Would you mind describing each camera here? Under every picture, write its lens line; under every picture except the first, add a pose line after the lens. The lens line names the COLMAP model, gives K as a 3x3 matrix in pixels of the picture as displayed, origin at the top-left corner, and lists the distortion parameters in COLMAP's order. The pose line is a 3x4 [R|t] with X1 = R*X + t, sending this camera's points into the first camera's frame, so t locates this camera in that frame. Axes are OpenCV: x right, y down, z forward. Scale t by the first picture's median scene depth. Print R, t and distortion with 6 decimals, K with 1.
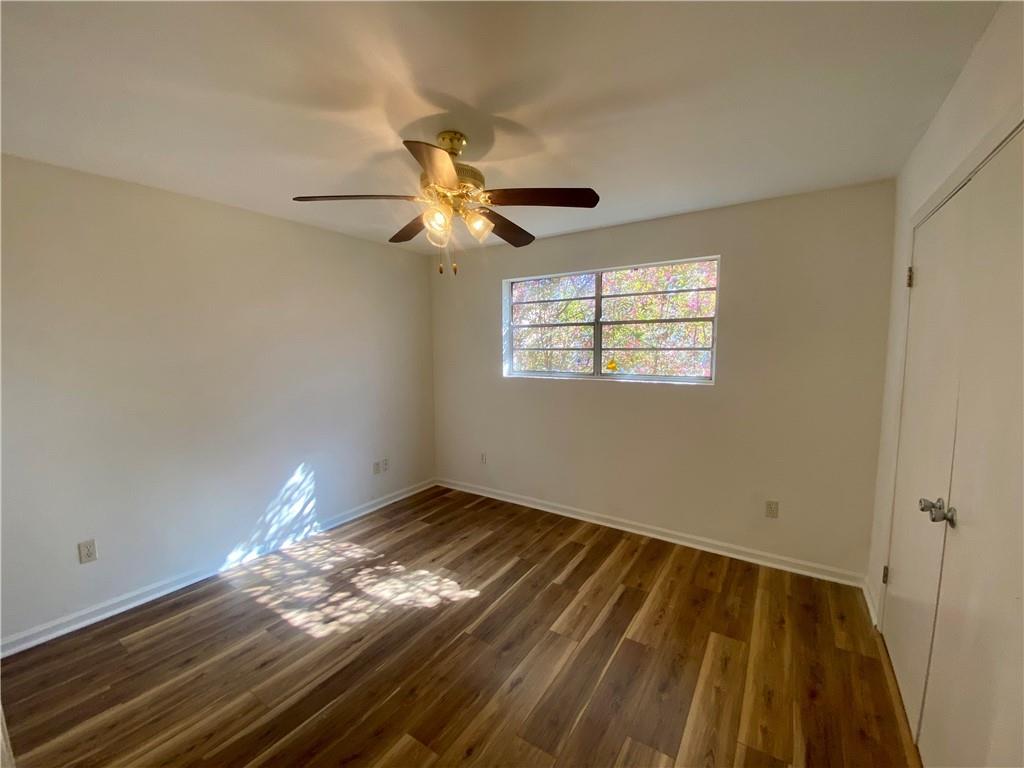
lens RADIAL K [[416.9, 0, 507.0], [0, 416.9, 380.4], [0, 0, 1]] dist [0.004355, -0.012354]
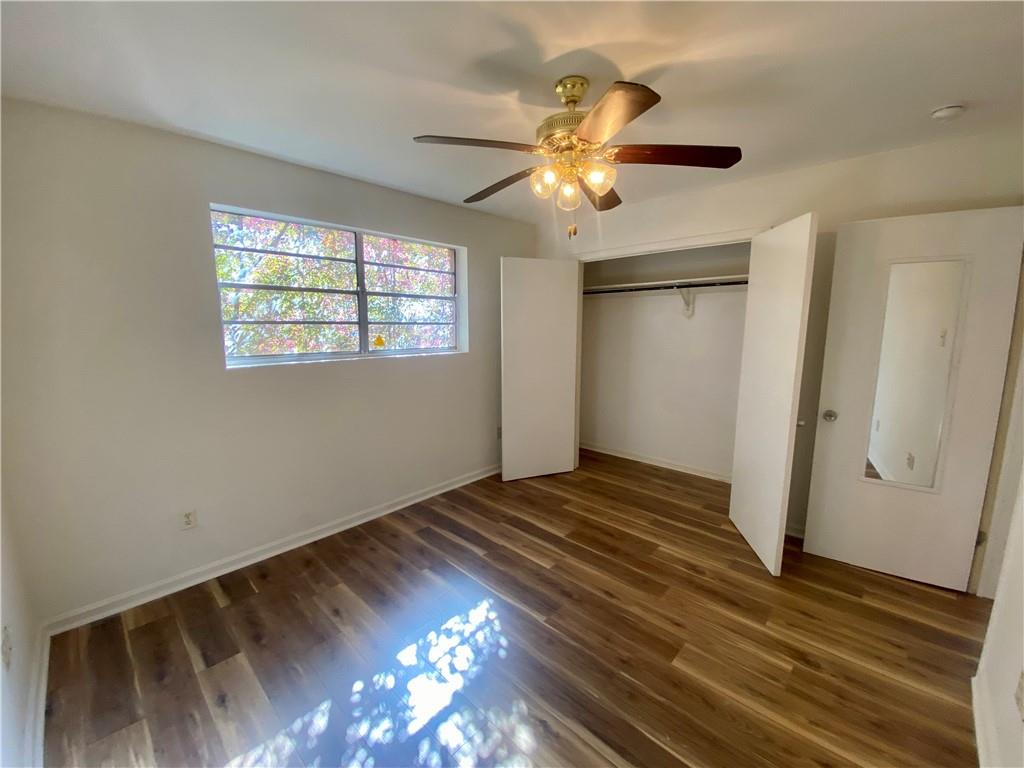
lens RADIAL K [[416.9, 0, 515.6], [0, 416.9, 379.3], [0, 0, 1]] dist [0.004355, -0.012354]
pose [[0.158104, -0.129266, 0.978925, -0.651216], [0.082252, 0.989673, 0.117400, -0.036912], [-0.983991, 0.061957, 0.167104, 0.587962]]
